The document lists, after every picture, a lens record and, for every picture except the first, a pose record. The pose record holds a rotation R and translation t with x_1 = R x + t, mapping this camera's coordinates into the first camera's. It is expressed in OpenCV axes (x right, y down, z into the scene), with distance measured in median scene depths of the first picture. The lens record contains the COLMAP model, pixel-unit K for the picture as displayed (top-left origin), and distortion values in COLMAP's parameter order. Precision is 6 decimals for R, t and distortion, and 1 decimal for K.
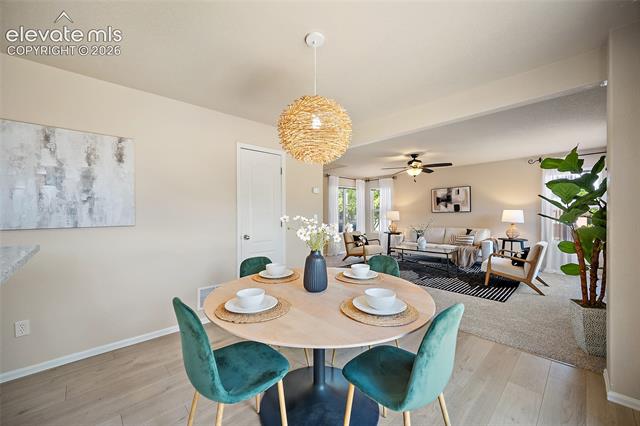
lens RADIAL K [[253.3, 0, 320.0], [0, 253.3, 213.0], [0, 0, 1]] dist [-0.001243, -0.000342]
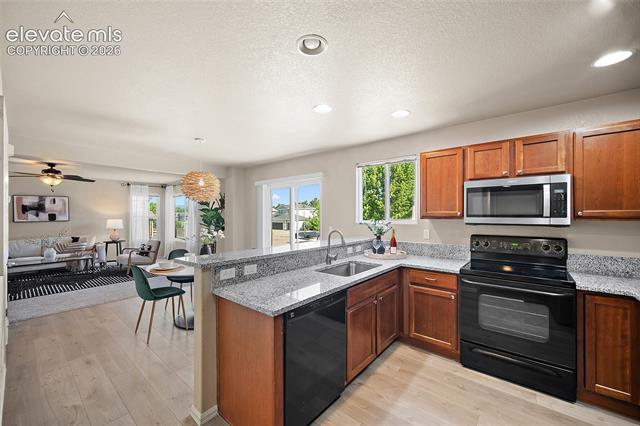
lens RADIAL K [[251.0, 0, 317.5], [0, 251.0, 215.7], [0, 0, 1]] dist [-0.002686, -0.000337]
pose [[-0.115167, 0.000448, 0.993346, -0.598661], [-0.000773, 1.000000, -0.000541, -0.028375], [-0.993346, -0.000831, -0.115166, 0.088339]]
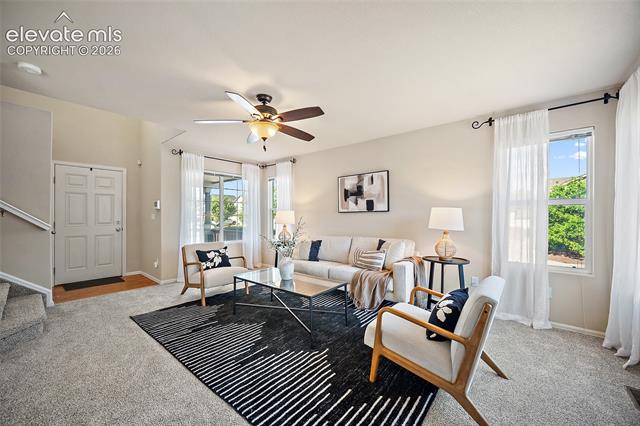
lens RADIAL K [[251.0, 0, 317.5], [0, 251.0, 215.7], [0, 0, 1]] dist [-0.002686, -0.000337]
pose [[0.994156, 0.002641, 0.107924, 0.370563], [-0.003357, 0.999974, 0.006453, 0.002250], [-0.107904, -0.006778, 0.994138, 0.422035]]
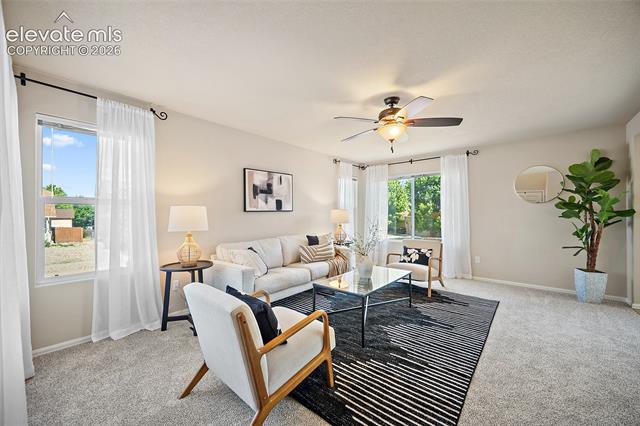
lens RADIAL K [[251.0, 0, 317.5], [0, 251.0, 215.7], [0, 0, 1]] dist [-0.002686, -0.000337]
pose [[-0.100911, -0.004372, 0.994886, -0.116297], [-0.000856, 0.999990, 0.004307, 0.004902], [-0.994895, -0.000417, -0.100914, 1.048443]]
